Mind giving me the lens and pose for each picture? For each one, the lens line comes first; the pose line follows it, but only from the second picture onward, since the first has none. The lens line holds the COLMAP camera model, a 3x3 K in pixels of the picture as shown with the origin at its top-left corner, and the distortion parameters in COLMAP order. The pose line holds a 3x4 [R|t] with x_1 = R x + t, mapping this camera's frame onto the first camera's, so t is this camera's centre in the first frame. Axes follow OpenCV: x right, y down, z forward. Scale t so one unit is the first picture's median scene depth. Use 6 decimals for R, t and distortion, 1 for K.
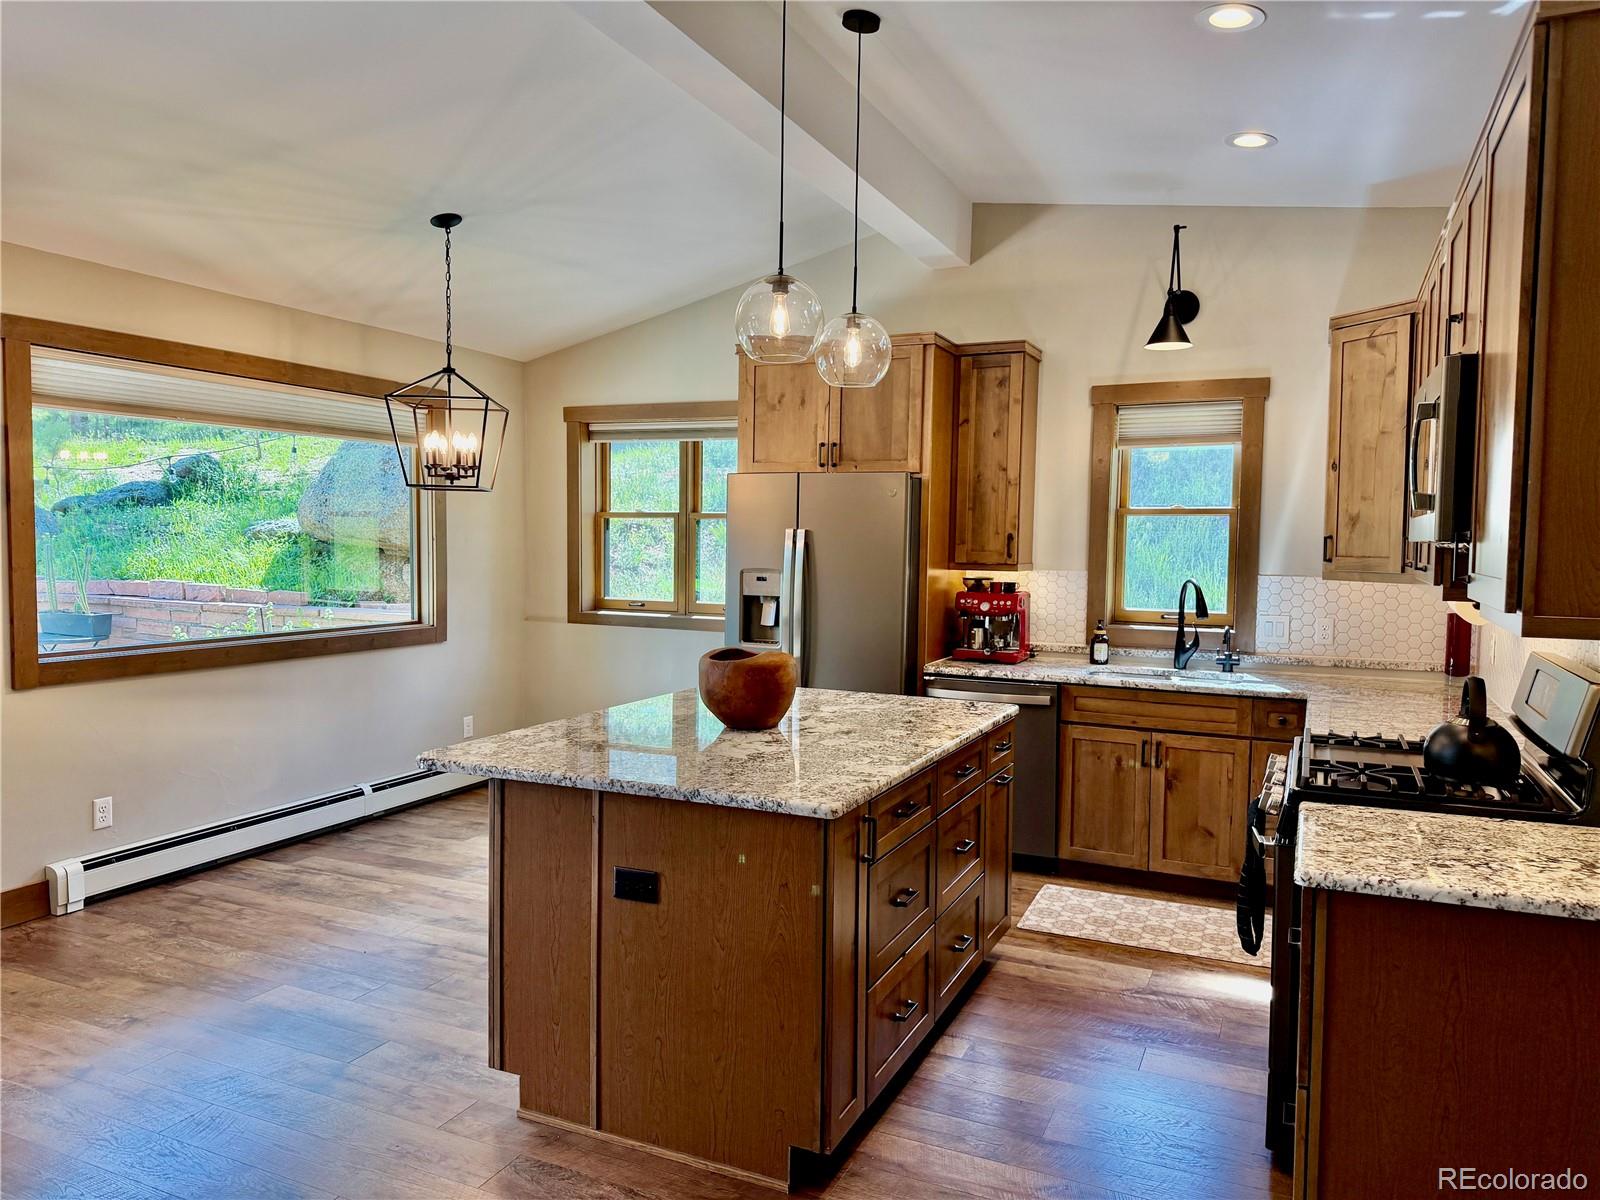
lens RADIAL K [[1113.2, 0, 793.1], [0, 1113.2, 602.2], [0, 0, 1]] dist [0.165694, -0.325267]
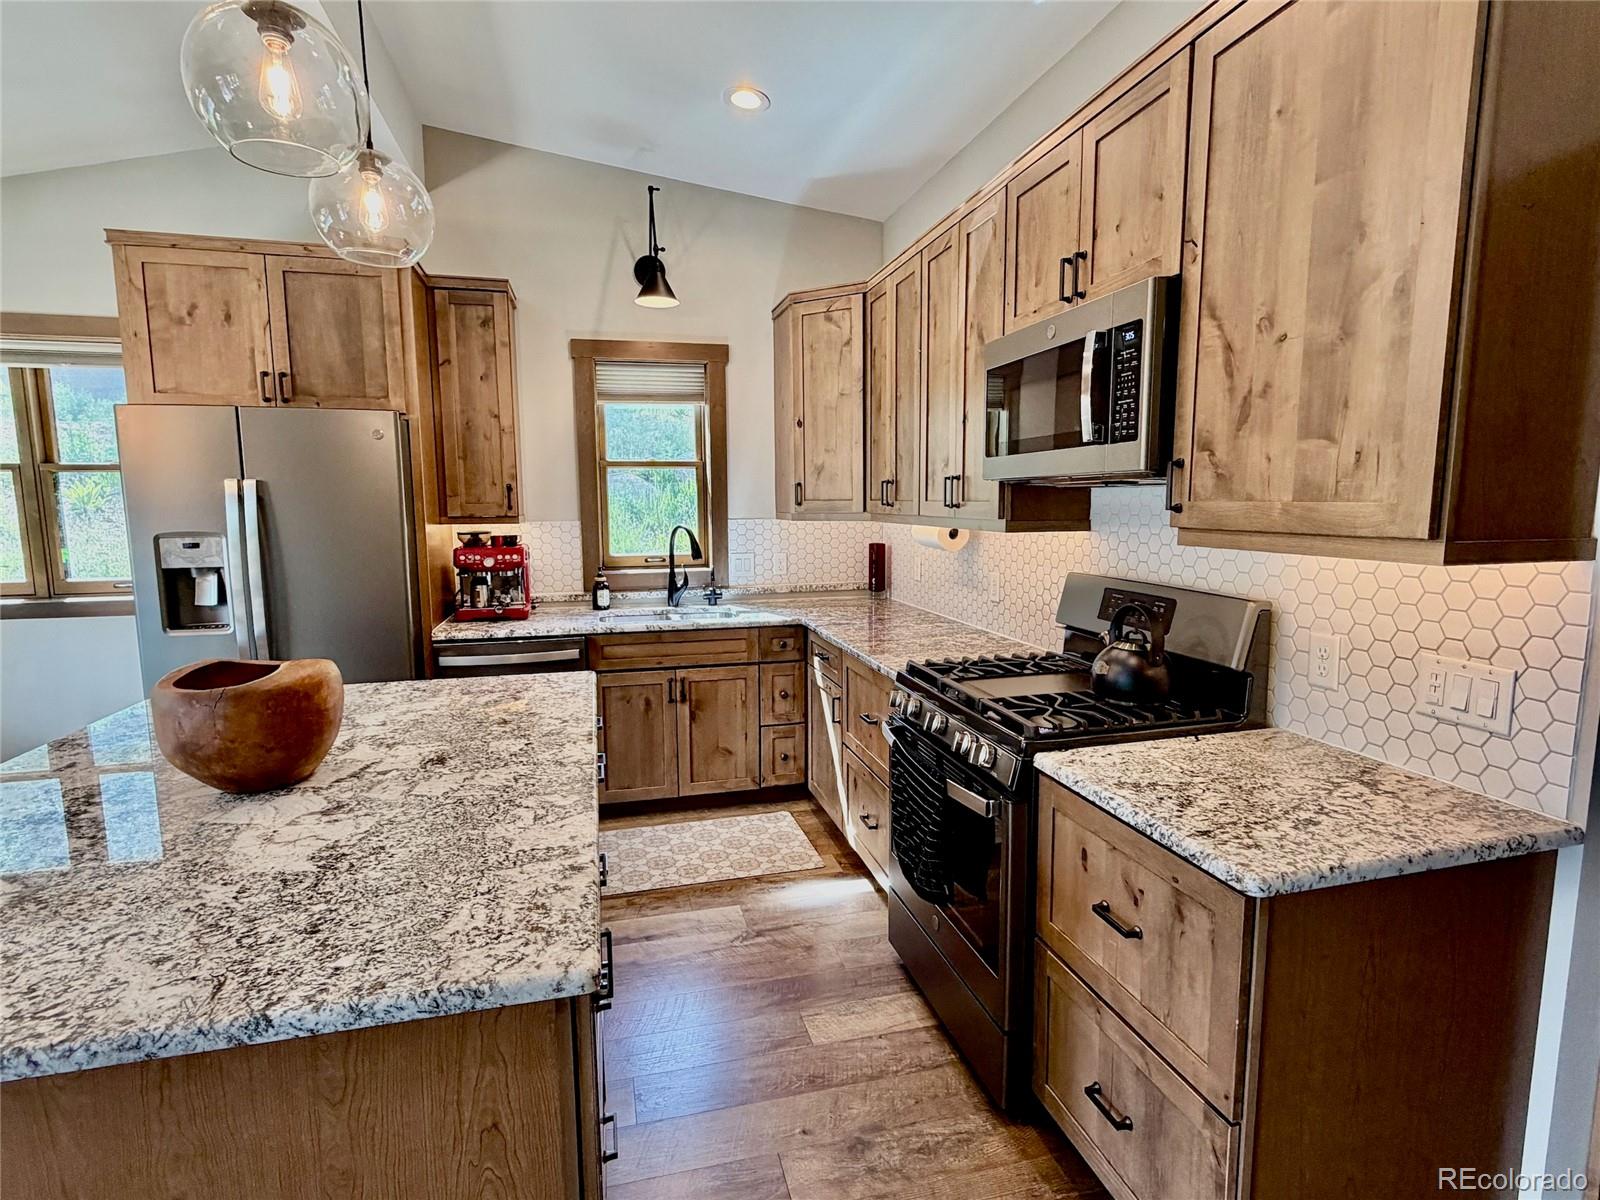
lens RADIAL K [[805.7, 0, 801.1], [0, 805.7, 601.4], [0, 0, 1]] dist [0.000123, -0.000039]
pose [[0.775956, -0.098021, 0.623124, -0.052304], [0.054444, 0.994573, 0.088655, -0.009236], [-0.628433, -0.034867, 0.777082, 0.308208]]
